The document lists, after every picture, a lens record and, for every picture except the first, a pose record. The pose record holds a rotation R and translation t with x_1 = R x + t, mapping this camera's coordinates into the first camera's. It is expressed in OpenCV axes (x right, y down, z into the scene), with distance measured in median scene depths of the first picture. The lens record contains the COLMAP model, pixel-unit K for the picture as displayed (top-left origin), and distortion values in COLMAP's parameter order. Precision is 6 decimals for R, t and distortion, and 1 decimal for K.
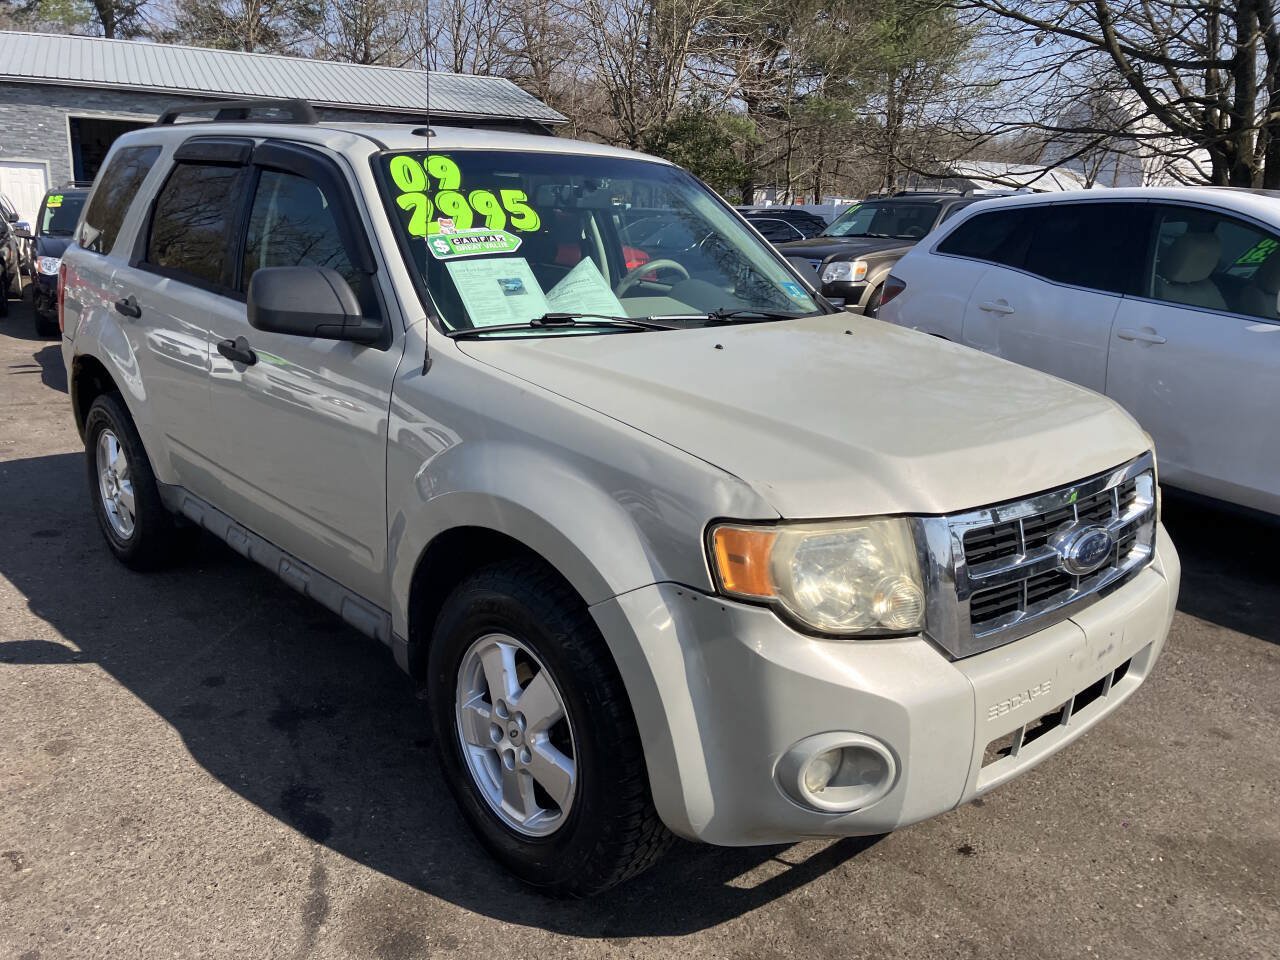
lens RADIAL K [[1062.1, 0, 649.8], [0, 1062.1, 498.0], [0, 0, 1]] dist [0.035423, -0.037819]
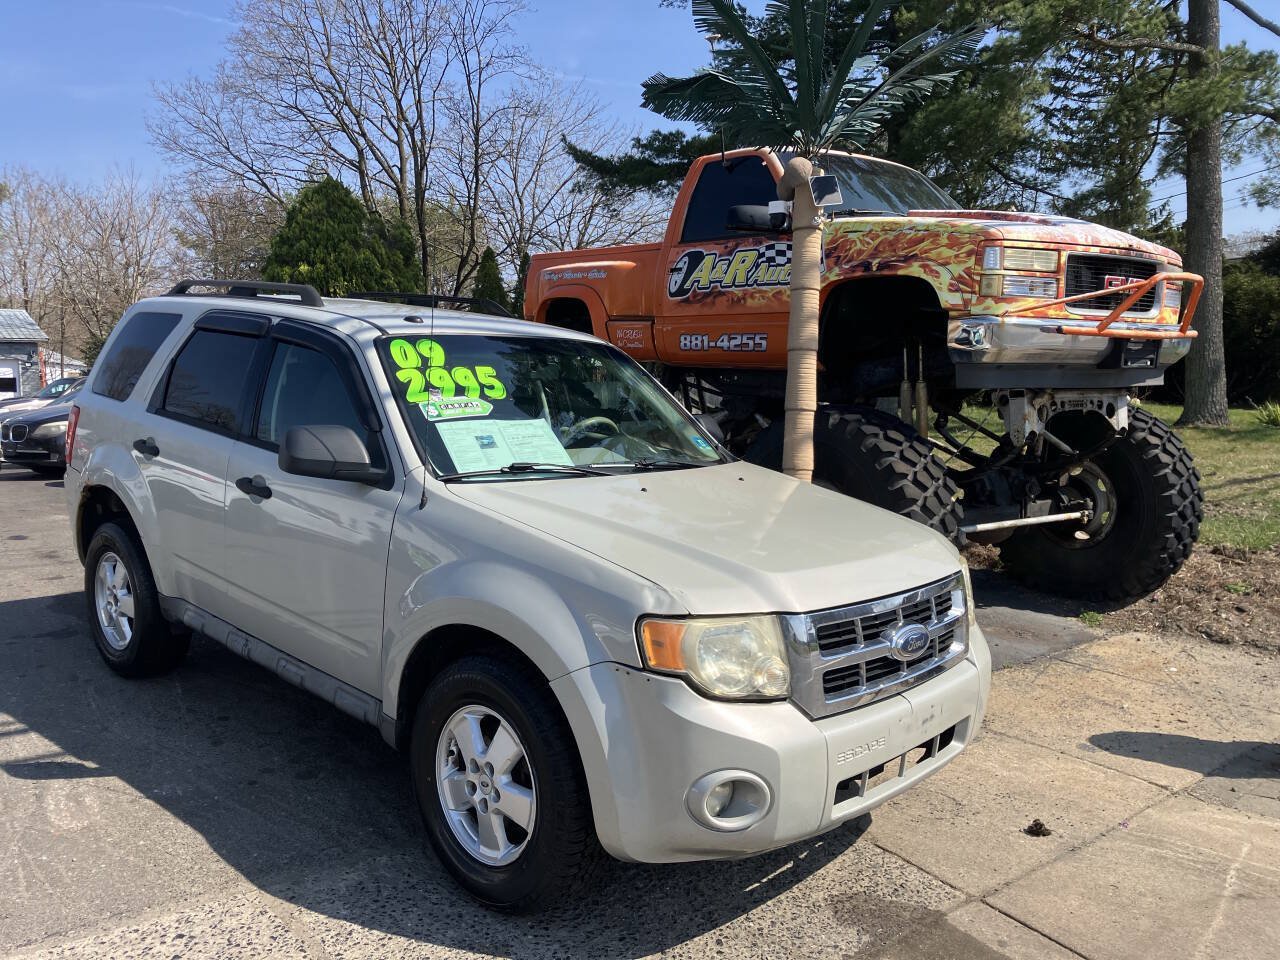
lens RADIAL K [[1062.1, 0, 656.3], [0, 1062.1, 453.8], [0, 0, 1]] dist [0.035423, -0.037819]
pose [[0.996358, 0.015738, 0.083801, -0.030286], [-0.002284, 0.987392, -0.158277, 0.022388], [-0.085236, 0.157509, 0.983832, -0.304502]]
